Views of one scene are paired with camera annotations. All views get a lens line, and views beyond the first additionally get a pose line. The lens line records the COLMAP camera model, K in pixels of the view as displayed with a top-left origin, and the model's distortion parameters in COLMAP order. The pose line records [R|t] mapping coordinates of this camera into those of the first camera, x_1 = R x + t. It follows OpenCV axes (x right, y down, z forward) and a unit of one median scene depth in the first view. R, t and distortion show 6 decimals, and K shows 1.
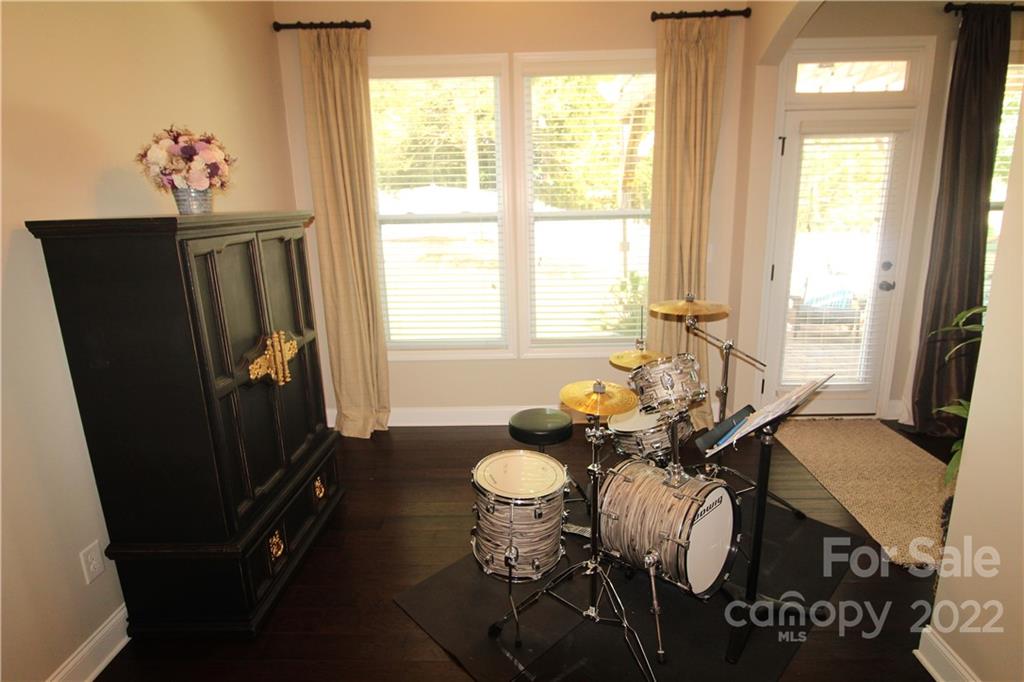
lens RADIAL K [[540.2, 0, 526.0], [0, 540.2, 314.1], [0, 0, 1]] dist [-0.006857, -0.003606]
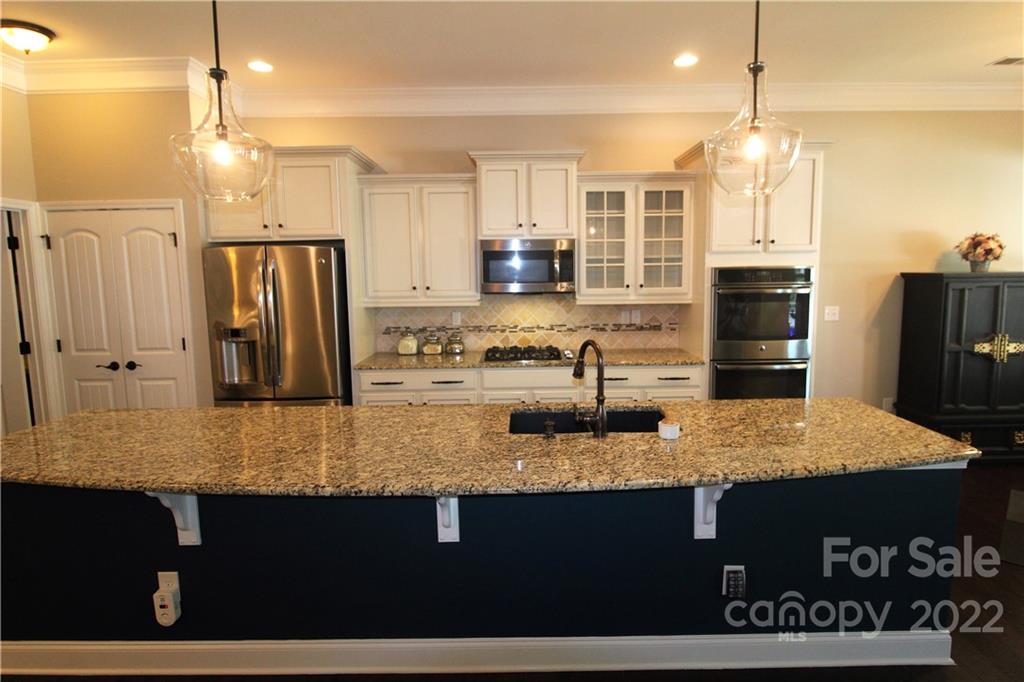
lens RADIAL K [[529.6, 0, 517.2], [0, 529.6, 323.5], [0, 0, 1]] dist [-0.006713, -0.005757]
pose [[0.029766, 0.120788, -0.992232, 1.380249], [-0.199841, 0.973349, 0.112494, 0.137899], [0.979376, 0.194940, 0.053111, -0.826677]]
